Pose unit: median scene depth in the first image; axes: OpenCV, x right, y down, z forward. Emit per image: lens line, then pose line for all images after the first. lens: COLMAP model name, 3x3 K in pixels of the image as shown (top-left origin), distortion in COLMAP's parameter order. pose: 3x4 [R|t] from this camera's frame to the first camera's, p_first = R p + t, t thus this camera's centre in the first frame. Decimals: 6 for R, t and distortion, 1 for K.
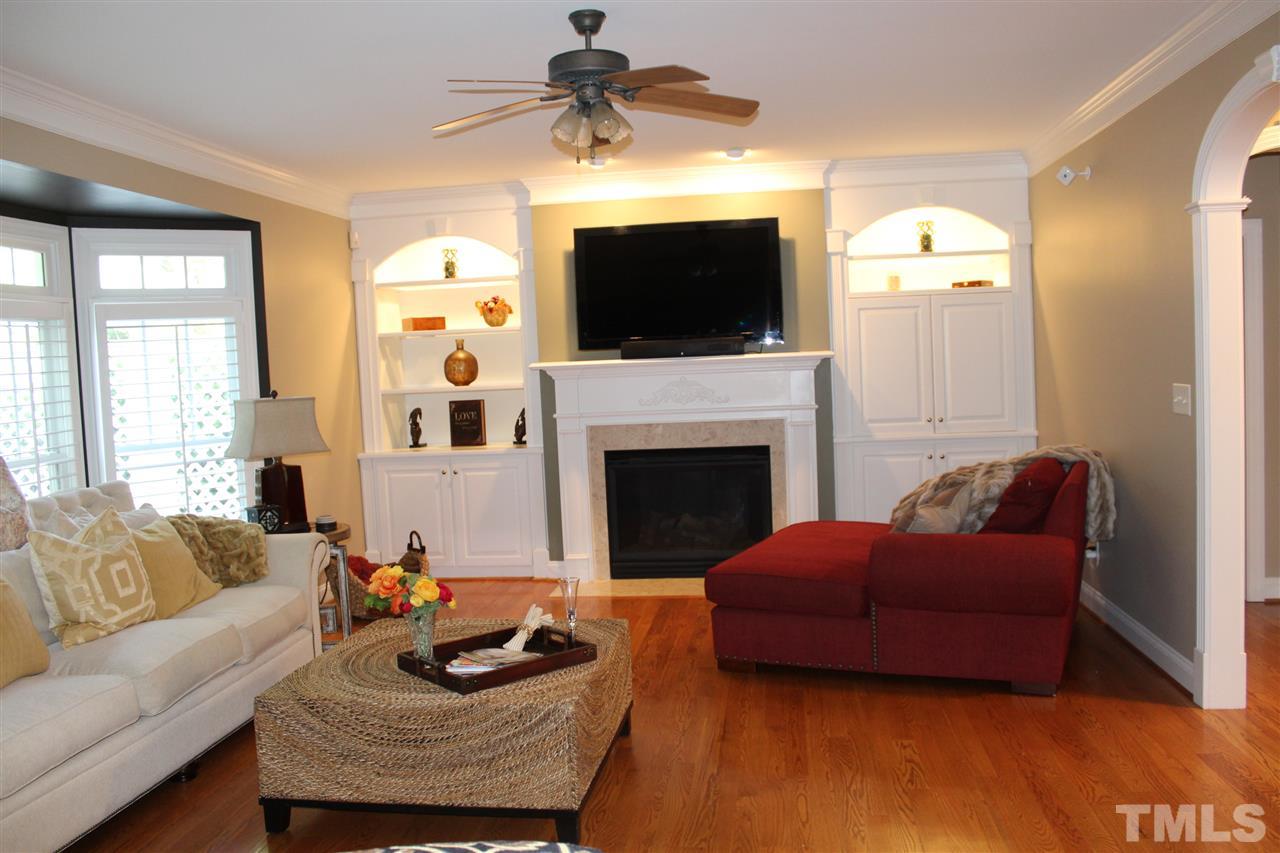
lens RADIAL K [[1069.3, 0, 647.9], [0, 1069.3, 423.5], [0, 0, 1]] dist [-0.152119, 0.124686]
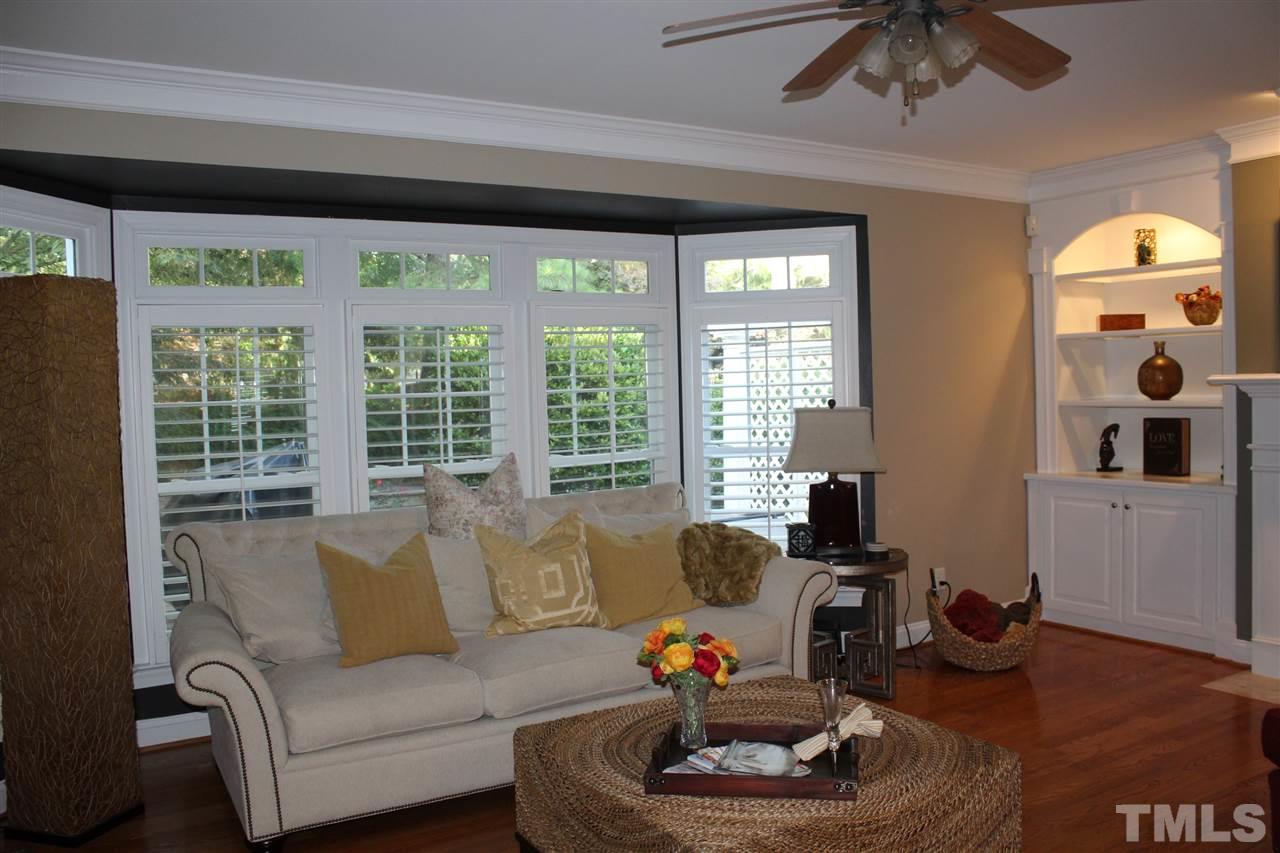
lens RADIAL K [[1069.3, 0, 641.9], [0, 1069.3, 428.8], [0, 0, 1]] dist [-0.152119, 0.124686]
pose [[0.630920, 0.058380, -0.773648, 0.192636], [-0.049513, 0.998162, 0.034944, -0.022472], [0.774266, 0.016258, 0.632651, 0.214904]]
